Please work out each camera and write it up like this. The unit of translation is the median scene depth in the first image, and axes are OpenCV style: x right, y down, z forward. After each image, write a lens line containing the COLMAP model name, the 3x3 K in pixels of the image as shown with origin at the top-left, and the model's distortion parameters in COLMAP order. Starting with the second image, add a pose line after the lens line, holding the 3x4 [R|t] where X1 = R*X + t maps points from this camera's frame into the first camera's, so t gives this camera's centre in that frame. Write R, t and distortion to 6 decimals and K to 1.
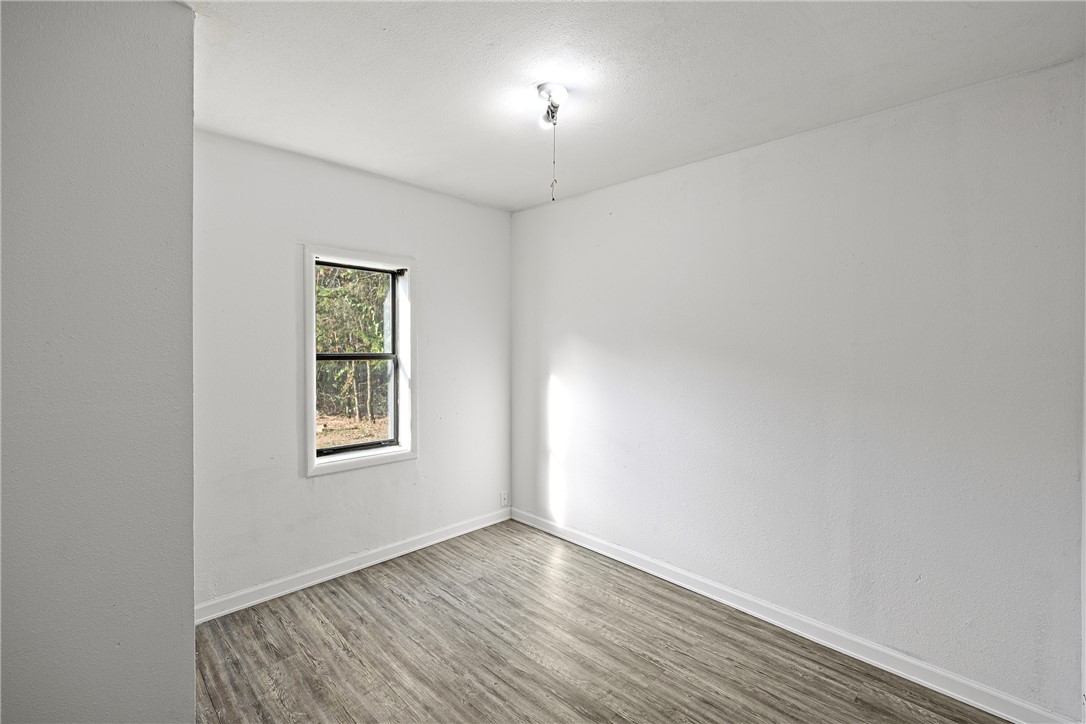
lens RADIAL K [[455.7, 0, 545.7], [0, 455.7, 356.4], [0, 0, 1]] dist [-0.016896, 0.000433]
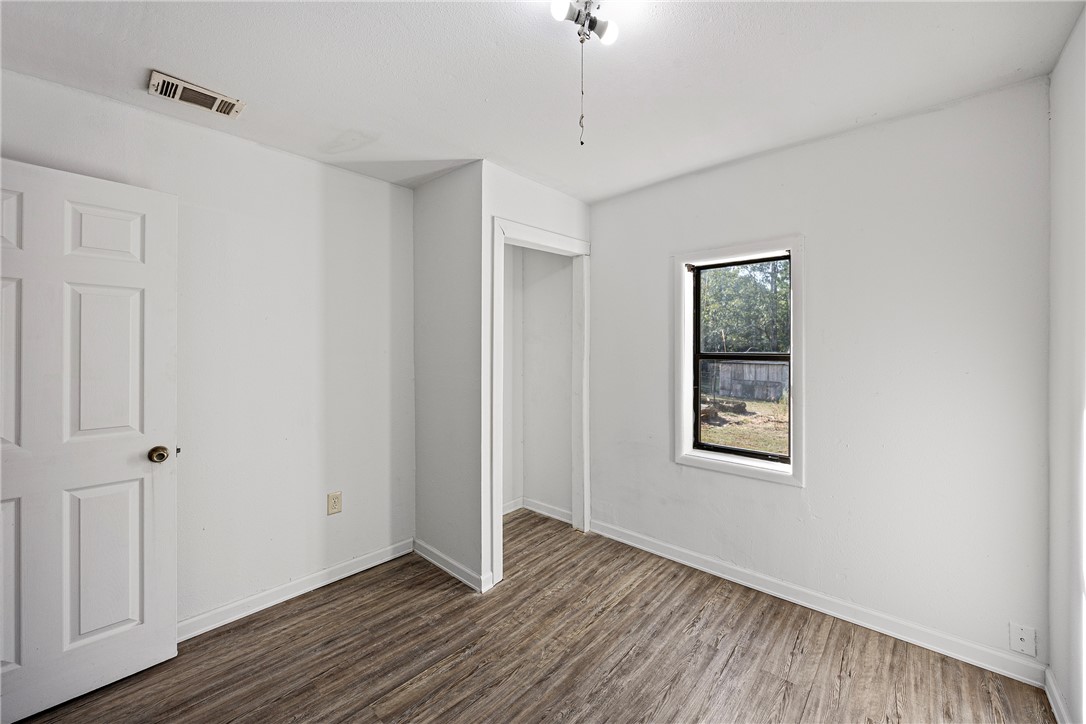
lens RADIAL K [[414.7, 0, 567.6], [0, 414.7, 350.2], [0, 0, 1]] dist [-0.009771, -0.000452]
pose [[0.077803, 0.001686, -0.996967, 0.485271], [-0.016284, 0.999867, 0.000420, -0.008462], [0.996836, 0.016202, 0.077820, 0.660812]]
